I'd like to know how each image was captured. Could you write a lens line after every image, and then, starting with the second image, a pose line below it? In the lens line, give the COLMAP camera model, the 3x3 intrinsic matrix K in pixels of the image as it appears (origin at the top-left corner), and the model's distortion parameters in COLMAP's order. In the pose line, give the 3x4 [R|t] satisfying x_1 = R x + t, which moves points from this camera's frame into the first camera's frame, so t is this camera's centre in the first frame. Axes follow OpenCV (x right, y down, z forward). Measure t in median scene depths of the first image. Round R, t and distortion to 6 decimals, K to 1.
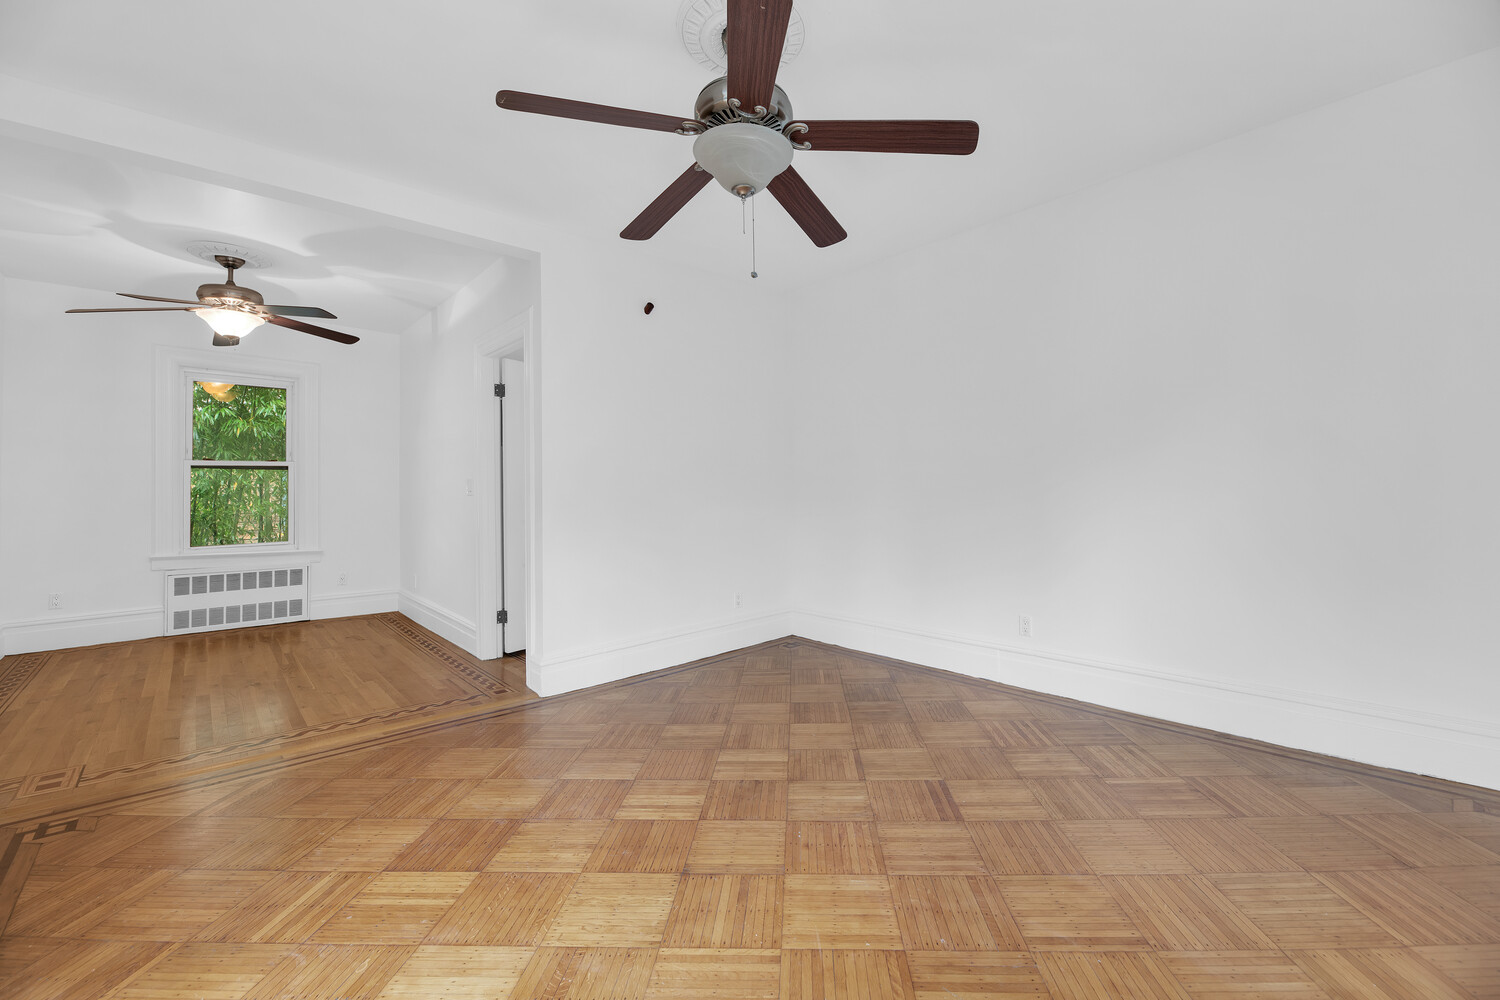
lens RADIAL K [[617.6, 0, 770.6], [0, 617.6, 483.1], [0, 0, 1]] dist [0.000485, 0.000035]
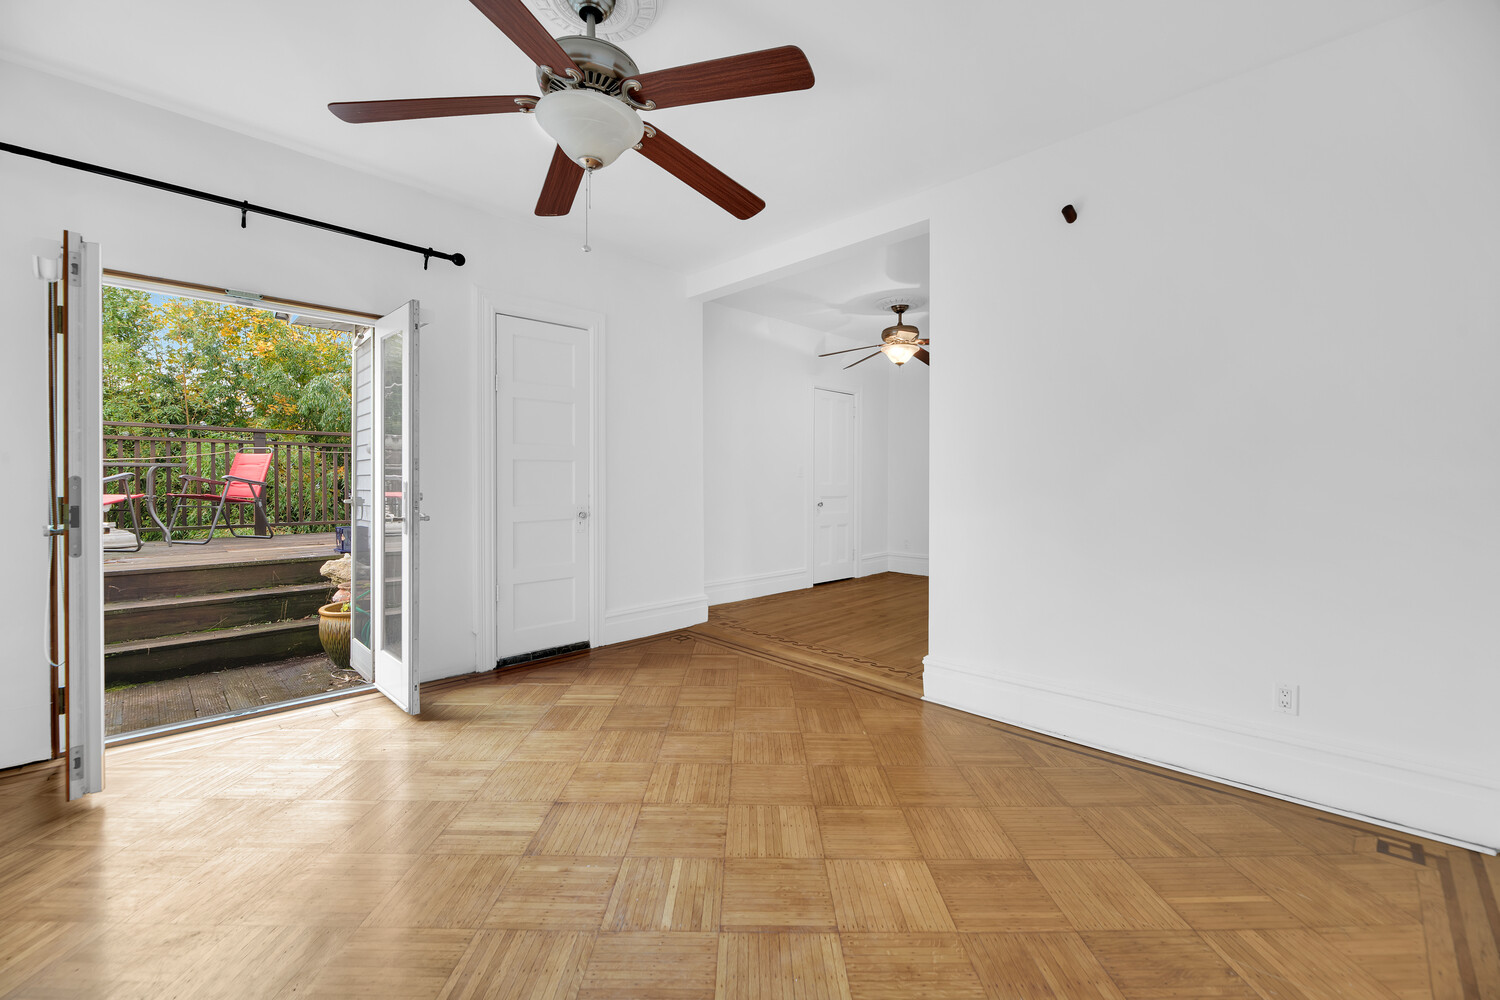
lens RADIAL K [[617.6, 0, 770.6], [0, 617.6, 483.1], [0, 0, 1]] dist [0.000485, 0.000035]
pose [[0.054364, 0.017436, -0.998369, 0.698863], [0.003774, 0.999837, 0.017667, 0.007194], [0.998514, -0.004729, 0.054290, 0.910657]]
